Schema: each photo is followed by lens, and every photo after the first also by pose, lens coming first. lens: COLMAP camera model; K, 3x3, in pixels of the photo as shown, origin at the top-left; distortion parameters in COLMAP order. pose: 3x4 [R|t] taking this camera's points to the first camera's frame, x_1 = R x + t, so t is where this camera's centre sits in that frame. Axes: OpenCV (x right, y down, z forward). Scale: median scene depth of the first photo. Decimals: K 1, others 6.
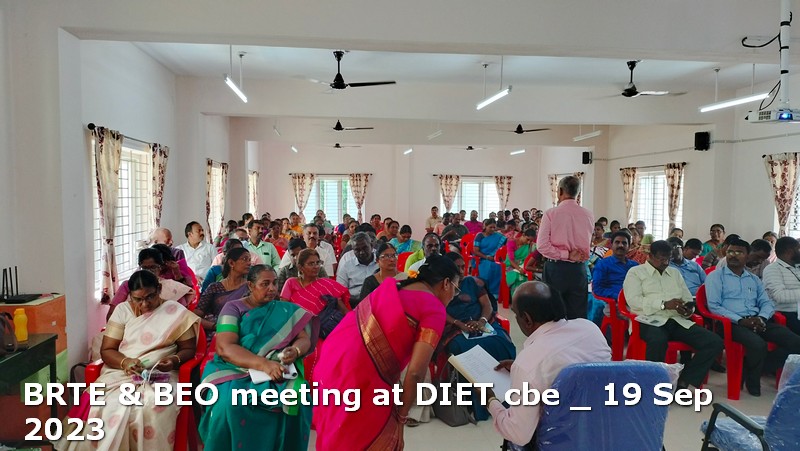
lens RADIAL K [[591.1, 0, 399.5], [0, 591.1, 224.7], [0, 0, 1]] dist [0.067032, -0.104390]
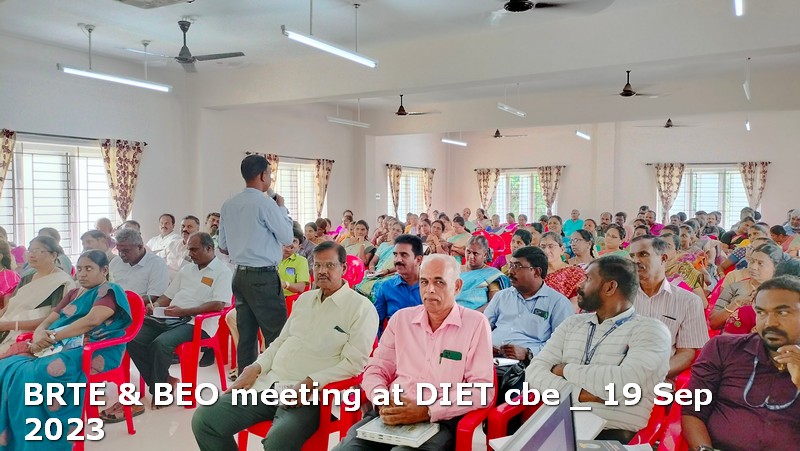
lens RADIAL K [[591.1, 0, 404.3], [0, 591.1, 211.8], [0, 0, 1]] dist [0.067032, -0.104390]
pose [[0.807220, 0.006351, -0.590217, 0.304930], [-0.022496, 0.999547, -0.020011, 0.001180], [0.589822, 0.029431, 0.806997, 0.213234]]
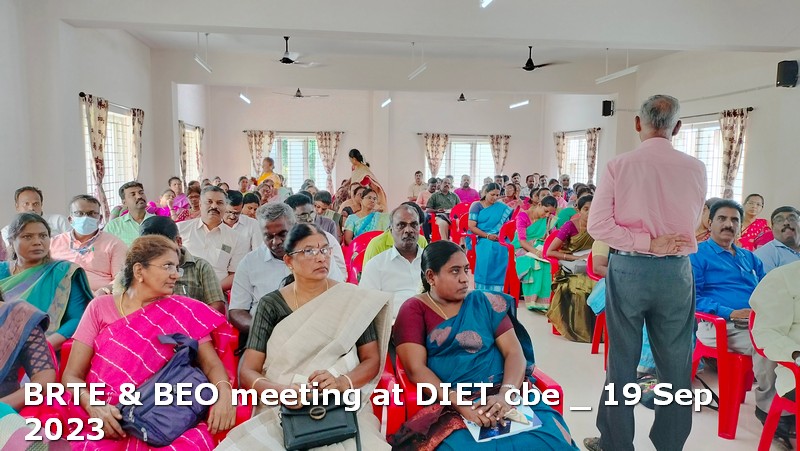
lens RADIAL K [[591.1, 0, 398.5], [0, 591.1, 235.4], [0, 0, 1]] dist [0.067032, -0.104390]
pose [[0.999773, -0.001239, 0.021282, 0.014459], [-0.000244, 0.997579, 0.069535, 0.002434], [-0.021316, -0.069524, 0.997352, 0.173994]]
